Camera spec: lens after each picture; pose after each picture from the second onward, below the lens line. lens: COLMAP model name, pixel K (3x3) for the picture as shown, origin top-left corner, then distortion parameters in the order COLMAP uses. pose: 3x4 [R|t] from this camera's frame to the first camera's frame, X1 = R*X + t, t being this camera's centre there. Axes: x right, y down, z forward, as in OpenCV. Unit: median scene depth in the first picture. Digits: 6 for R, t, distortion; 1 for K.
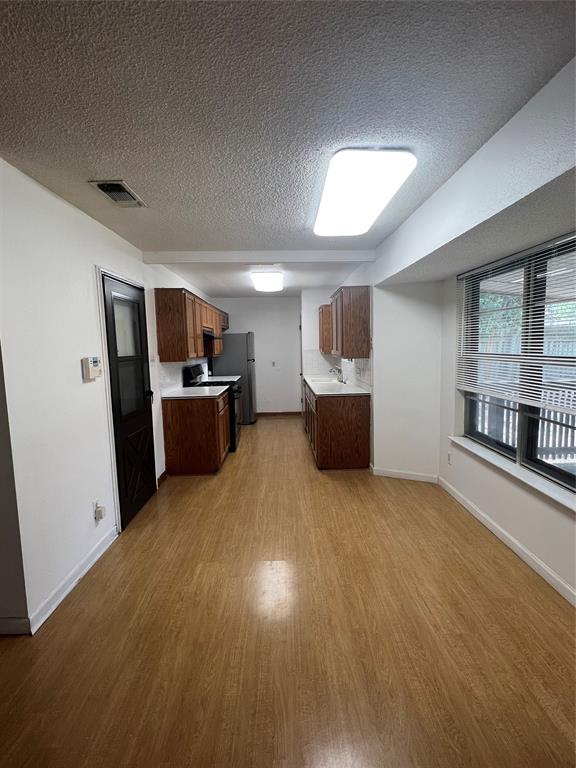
lens RADIAL K [[361.6, 0, 289.9], [0, 361.6, 381.0], [0, 0, 1]] dist [-0.013061, 0.002645]
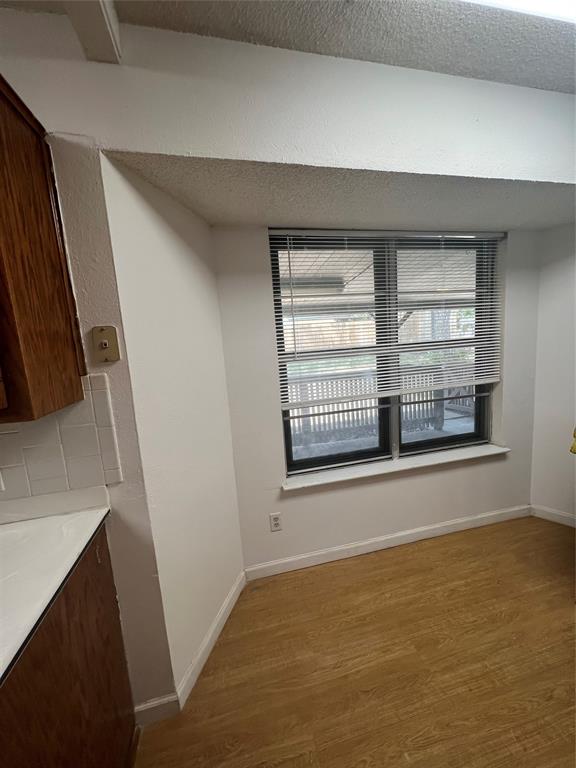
lens RADIAL K [[306.6, 0, 291.1], [0, 306.6, 378.3], [0, 0, 1]] dist [-0.003378, 0.000903]
pose [[-0.209637, -0.091433, 0.973495, -0.086588], [0.167881, 0.977467, 0.127958, -0.129147], [-0.963259, 0.190256, -0.189564, 1.376070]]
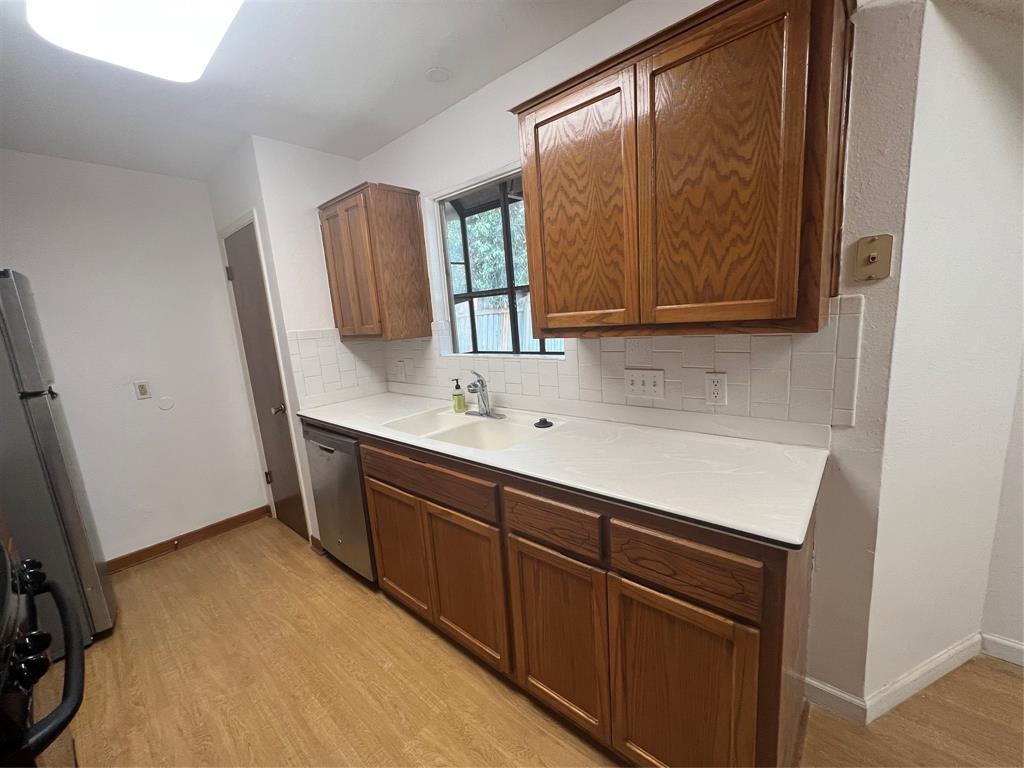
lens RADIAL K [[408.8, 0, 512.7], [0, 408.8, 383.3], [0, 0, 1]] dist [-0.003378, 0.000903]
pose [[0.677361, -0.154844, 0.719170, -0.237509], [0.133573, 0.987235, 0.086753, -0.119448], [-0.723423, 0.037299, 0.689397, 1.500078]]
